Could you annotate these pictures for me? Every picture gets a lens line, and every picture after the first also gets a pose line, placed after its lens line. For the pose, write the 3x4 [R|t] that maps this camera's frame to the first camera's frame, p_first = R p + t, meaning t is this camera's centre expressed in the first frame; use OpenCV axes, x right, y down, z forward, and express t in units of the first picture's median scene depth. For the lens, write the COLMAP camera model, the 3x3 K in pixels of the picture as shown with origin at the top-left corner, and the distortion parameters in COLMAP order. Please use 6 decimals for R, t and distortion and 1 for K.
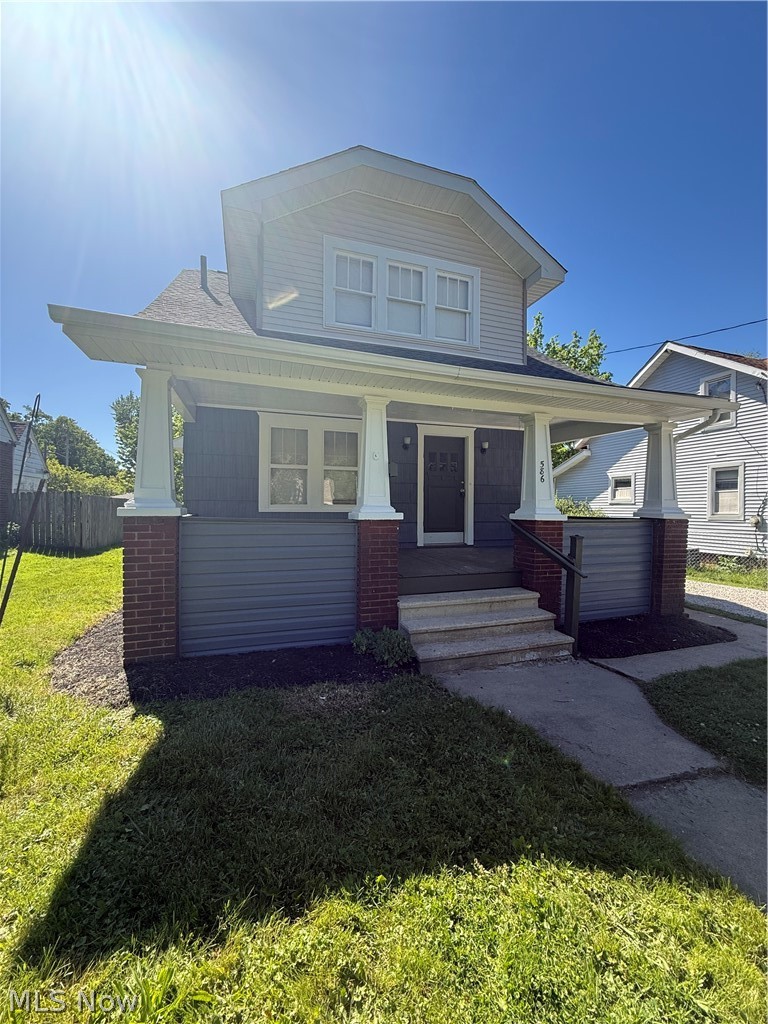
lens RADIAL K [[404.6, 0, 391.2], [0, 404.6, 506.0], [0, 0, 1]] dist [0.001873, 0.000112]
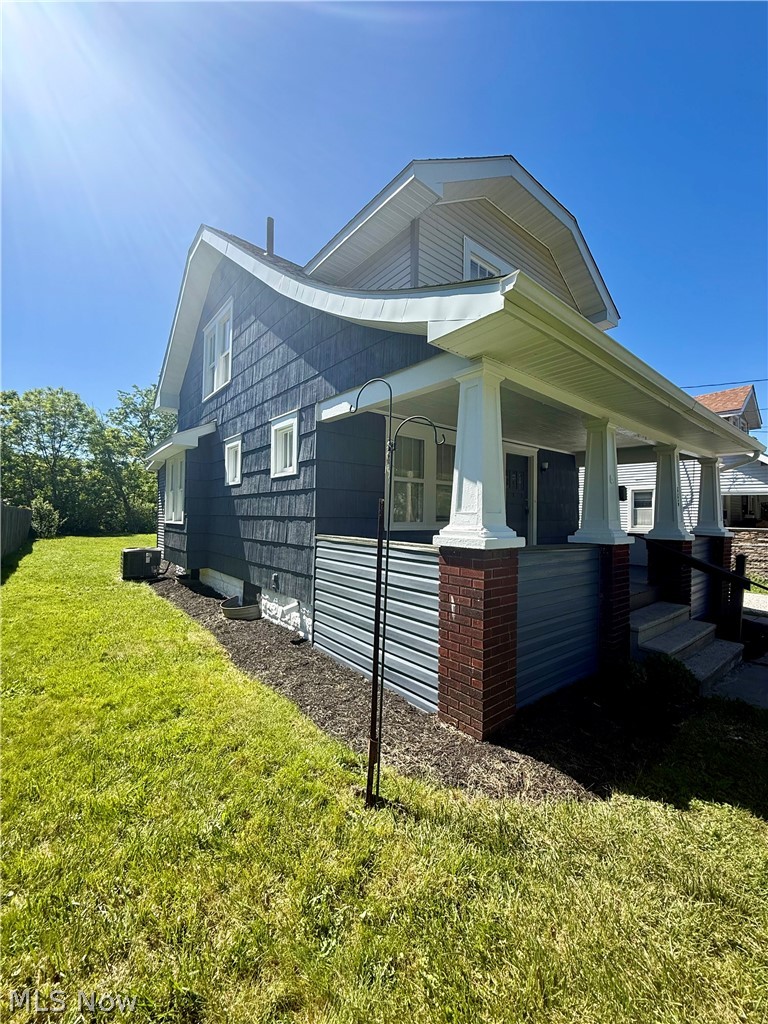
lens RADIAL K [[404.6, 0, 387.0], [0, 404.6, 507.5], [0, 0, 1]] dist [0.001873, 0.000112]
pose [[0.936909, 0.016977, 0.349161, -0.602658], [-0.013061, 0.999823, -0.013565, -0.022790], [-0.349329, 0.008148, 0.936965, 0.173100]]
